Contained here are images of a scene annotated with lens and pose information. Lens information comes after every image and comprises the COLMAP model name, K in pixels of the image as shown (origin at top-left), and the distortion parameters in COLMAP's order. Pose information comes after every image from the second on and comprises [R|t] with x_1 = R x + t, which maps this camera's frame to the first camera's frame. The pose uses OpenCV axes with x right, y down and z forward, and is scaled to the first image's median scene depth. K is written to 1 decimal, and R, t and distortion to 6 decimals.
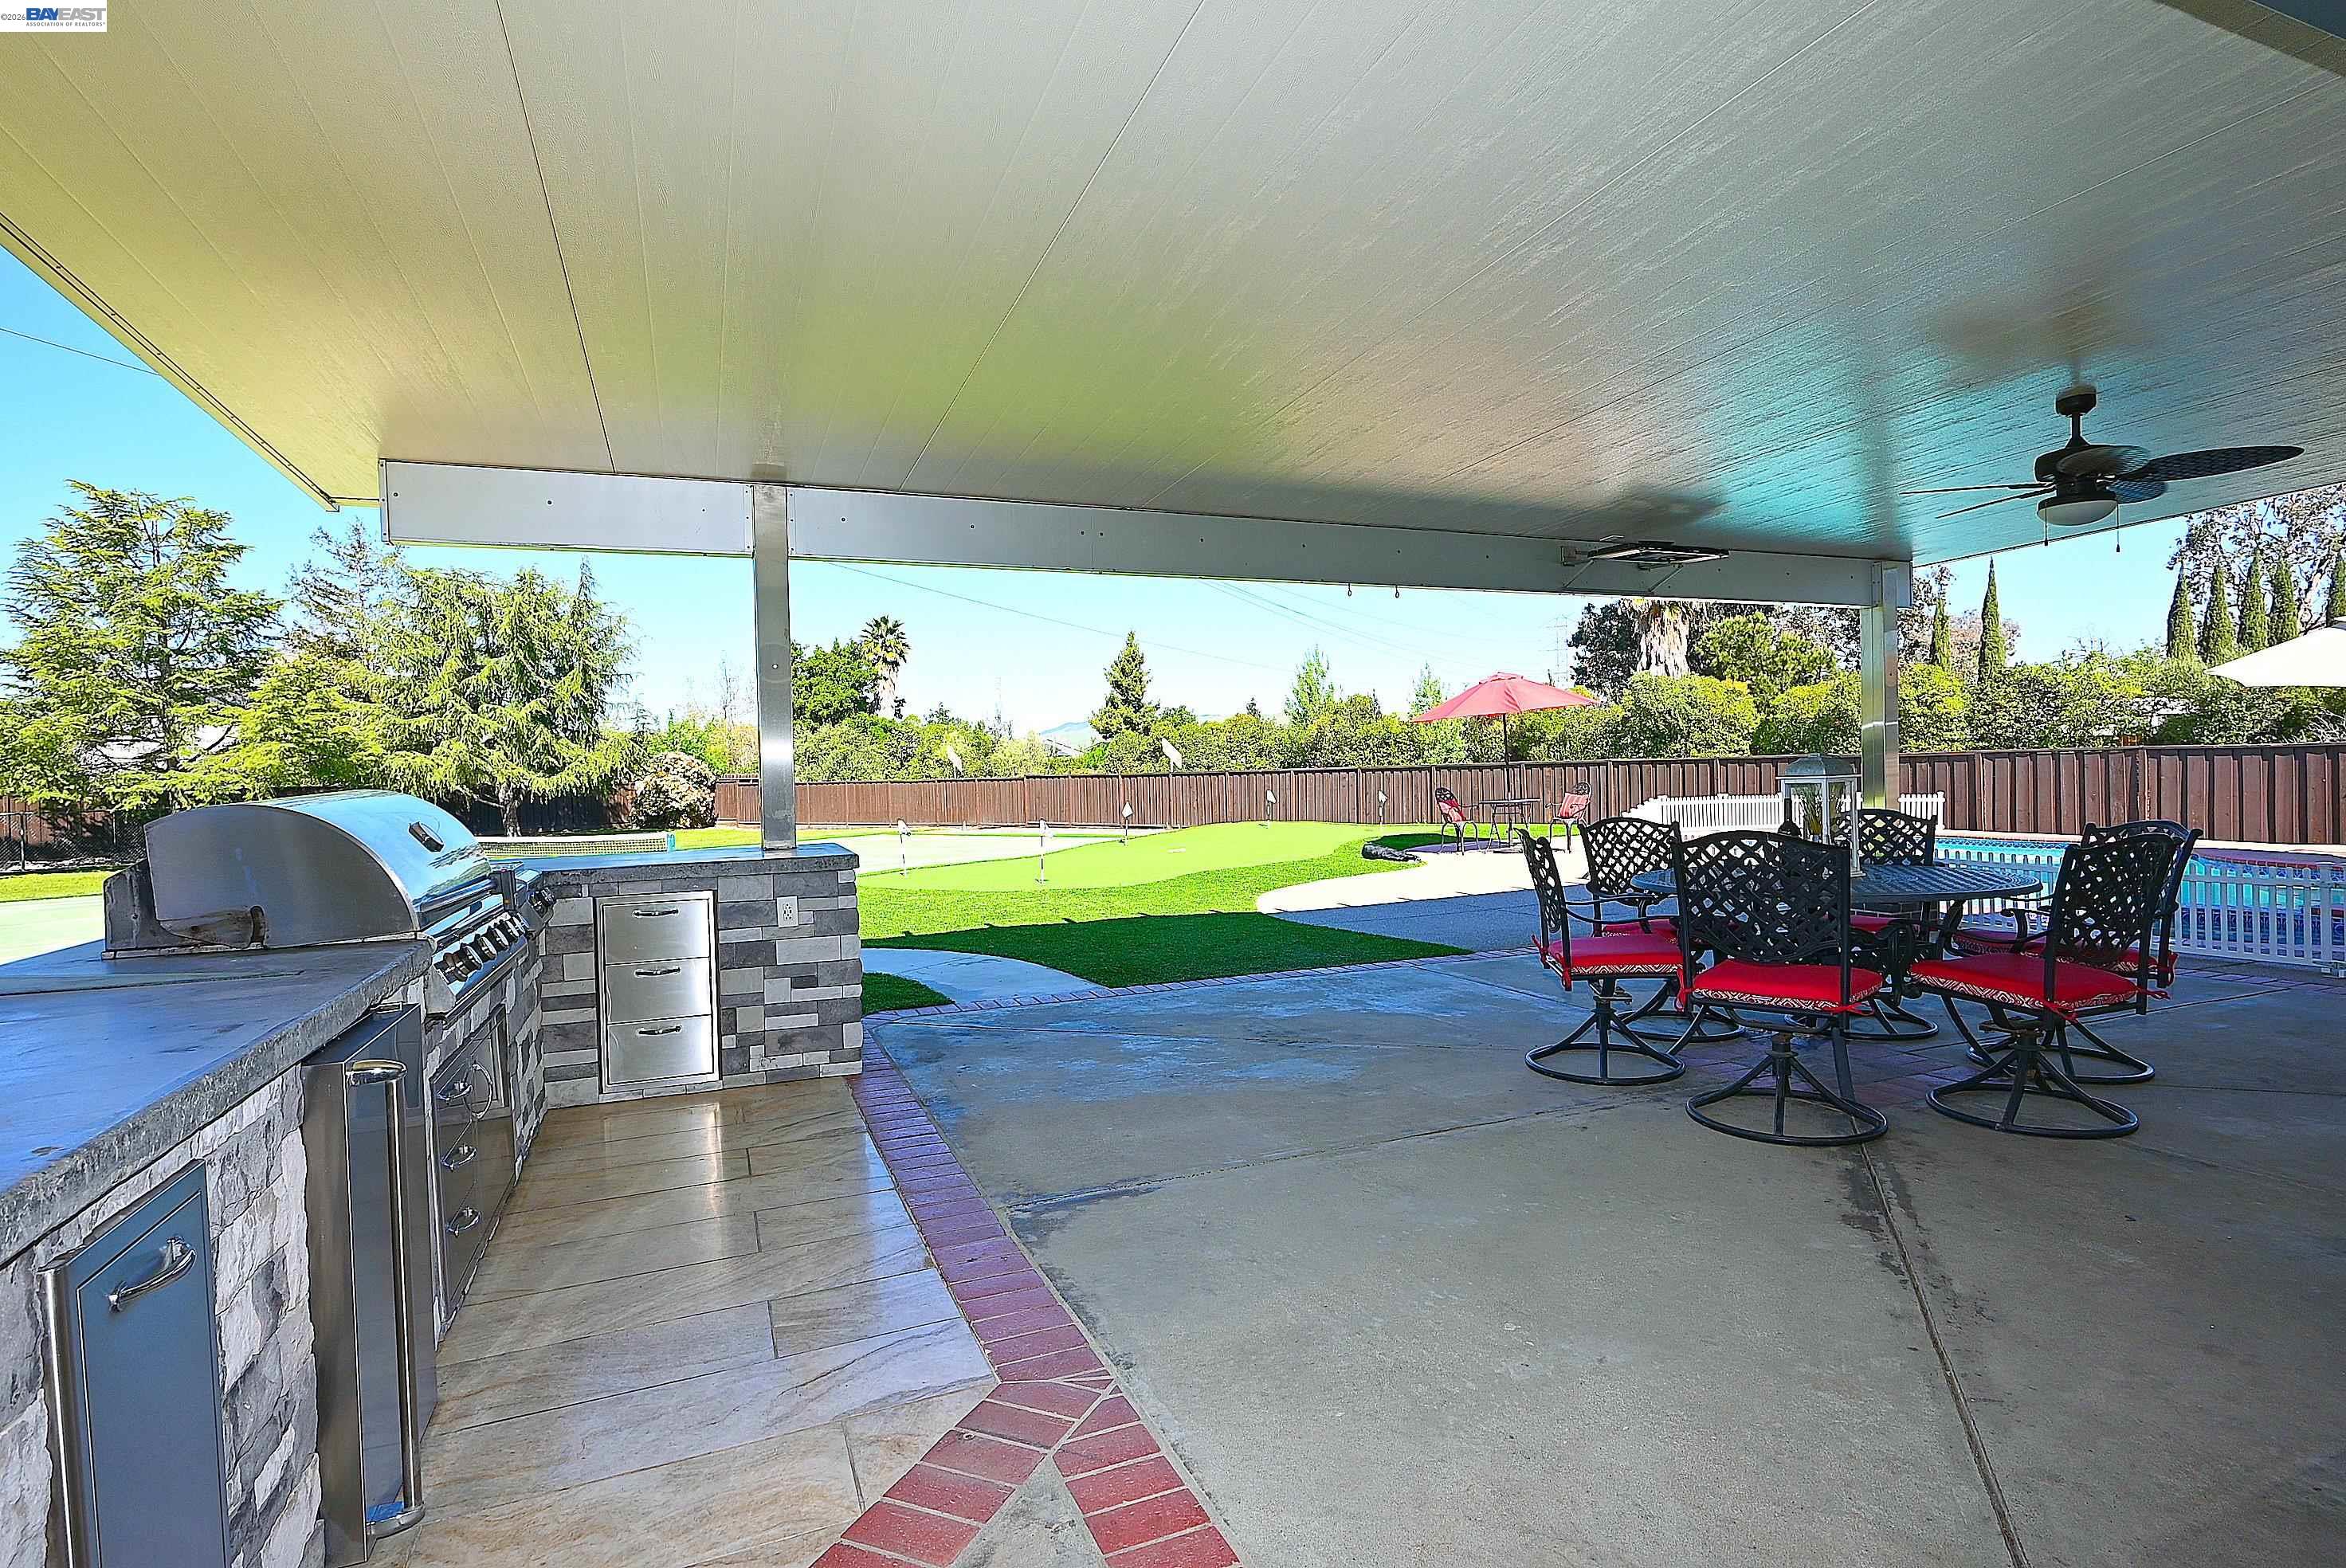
lens RADIAL K [[1160.7, 0, 1173.0], [0, 1160.7, 784.0], [0, 0, 1]] dist [-0.002000, 0.000844]
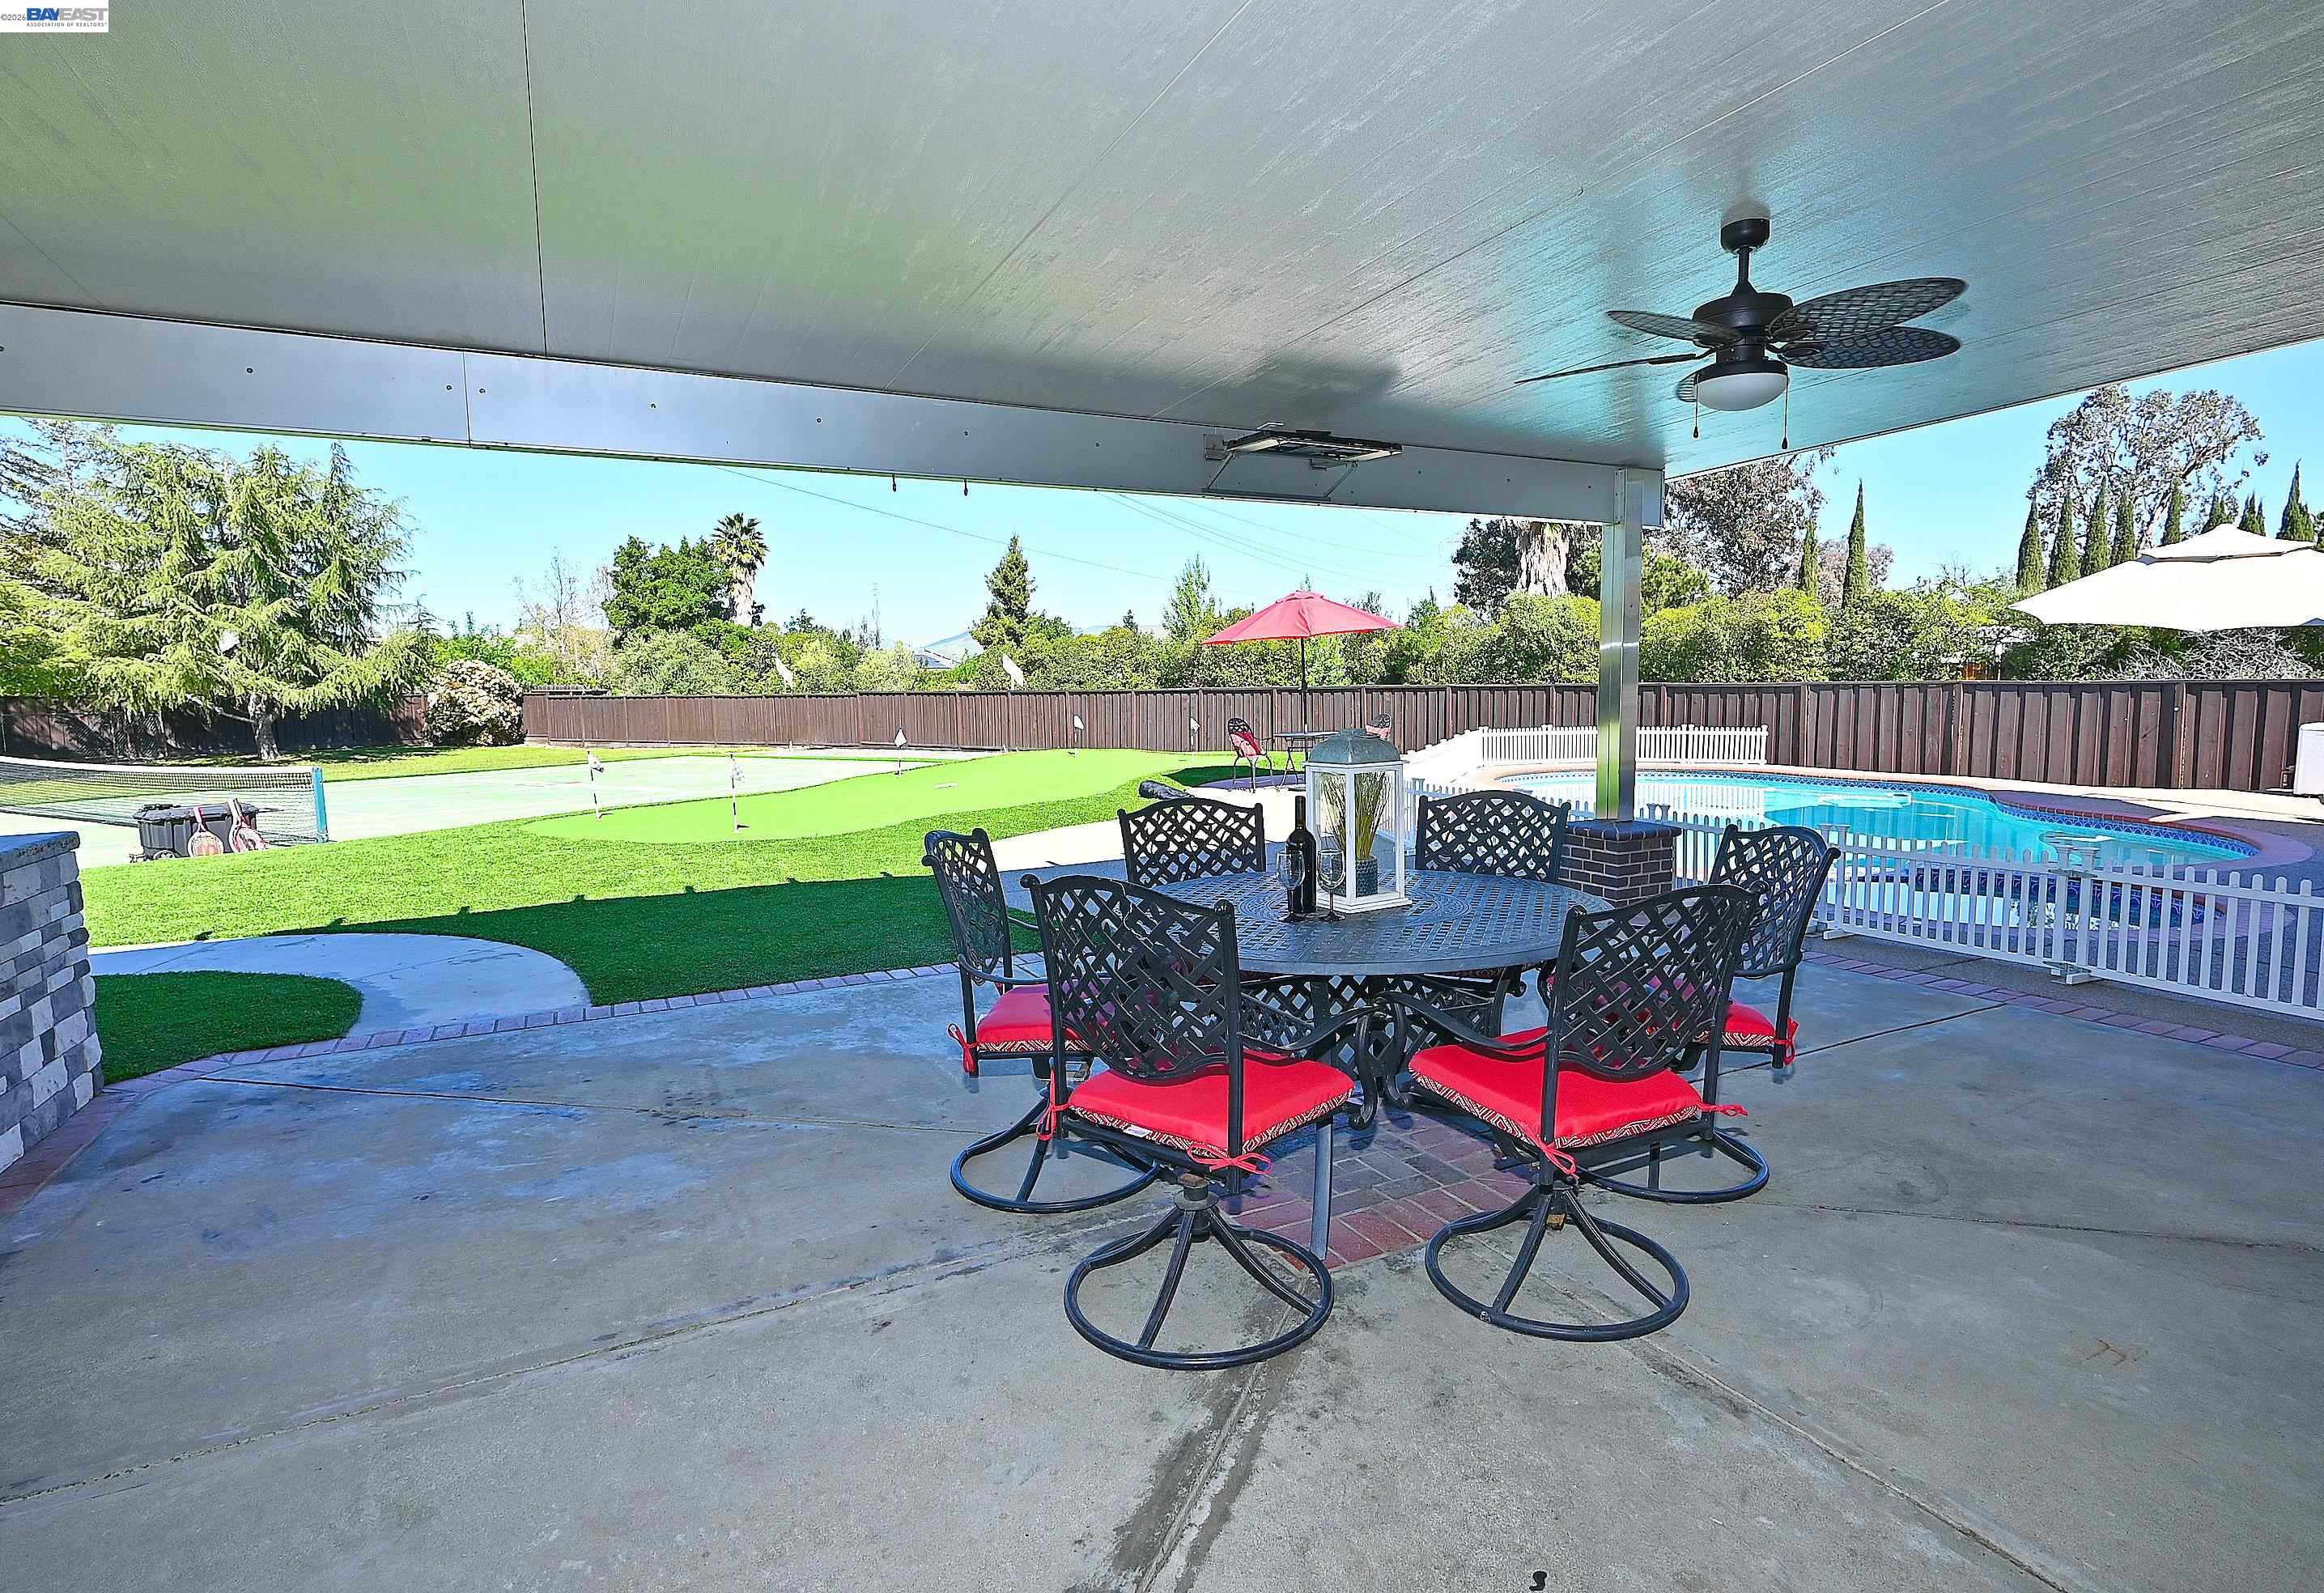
lens RADIAL K [[1179.5, 0, 1192.0], [0, 1179.5, 794.8], [0, 0, 1]] dist [-0.002373, 0.001295]
pose [[0.995240, 0.001930, 0.097434, 0.038104], [-0.009961, 0.996582, 0.082007, -0.004351], [-0.096942, -0.082587, 0.991858, 0.029580]]
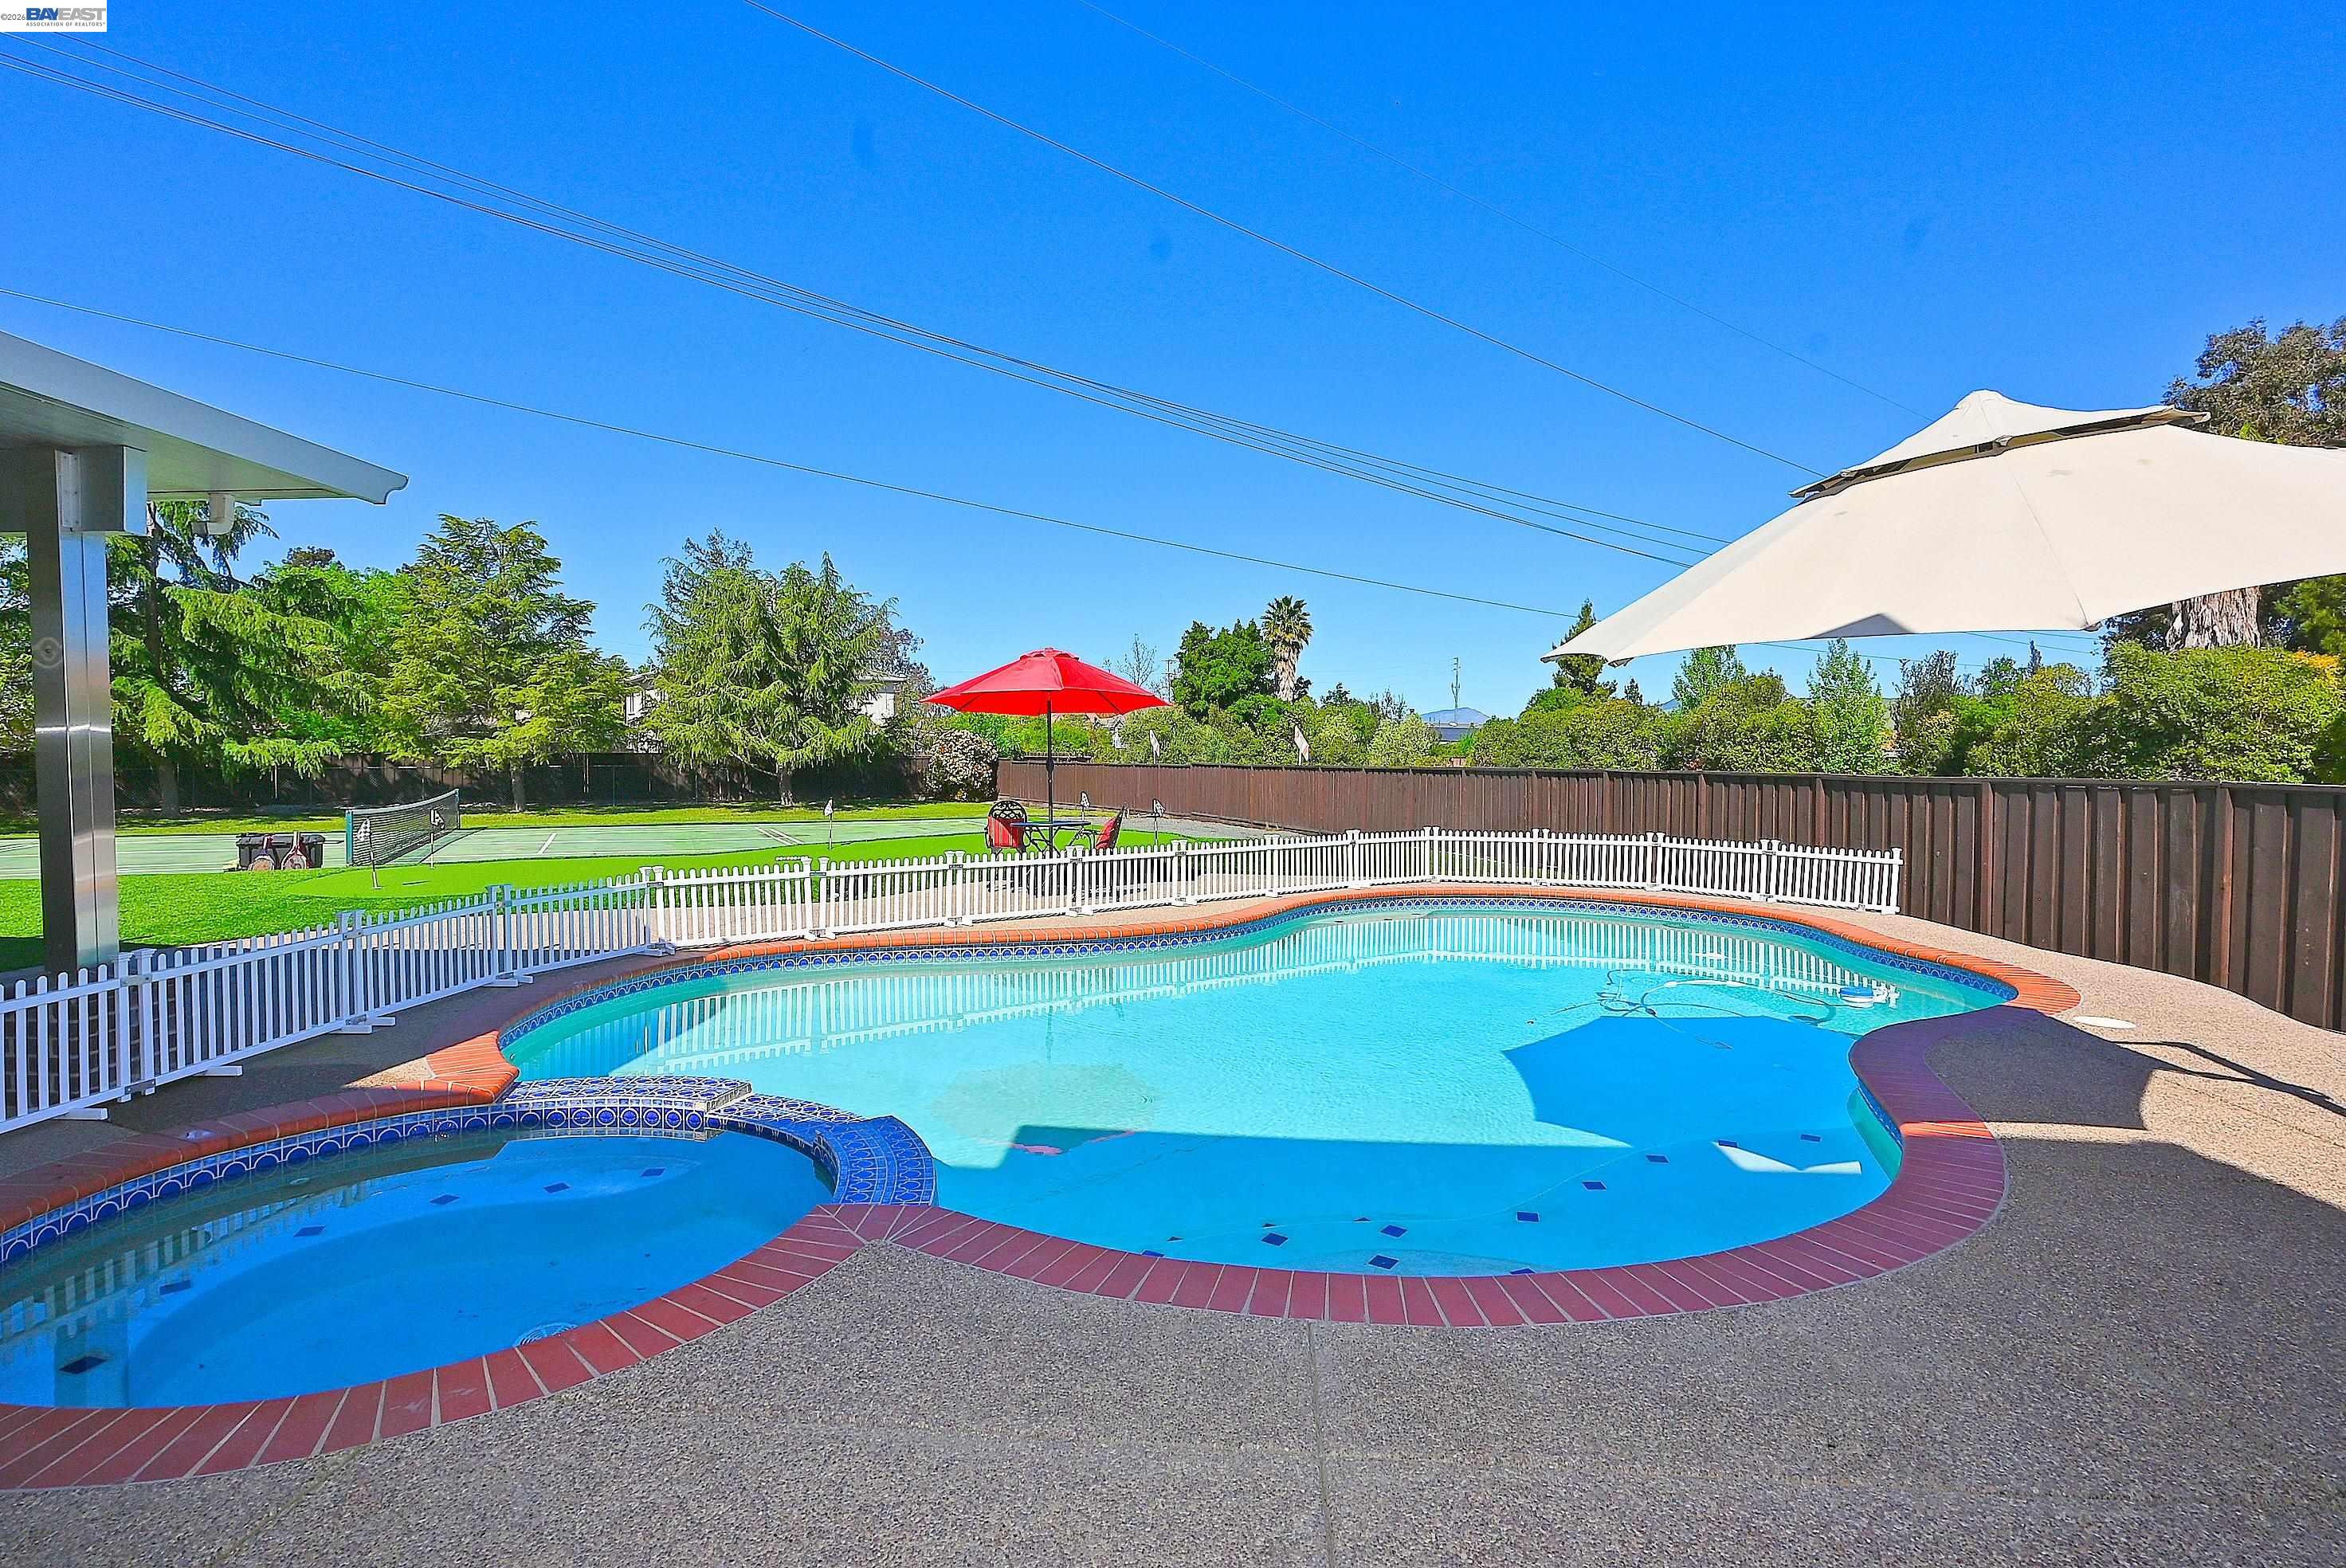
lens RADIAL K [[1160.7, 0, 1173.0], [0, 1160.7, 784.0], [0, 0, 1]] dist [-0.002000, 0.000844]
pose [[0.889431, 0.041435, -0.455188, 0.239844], [-0.034129, 0.999123, 0.024262, -0.010248], [0.455794, -0.006044, 0.890065, 0.132284]]
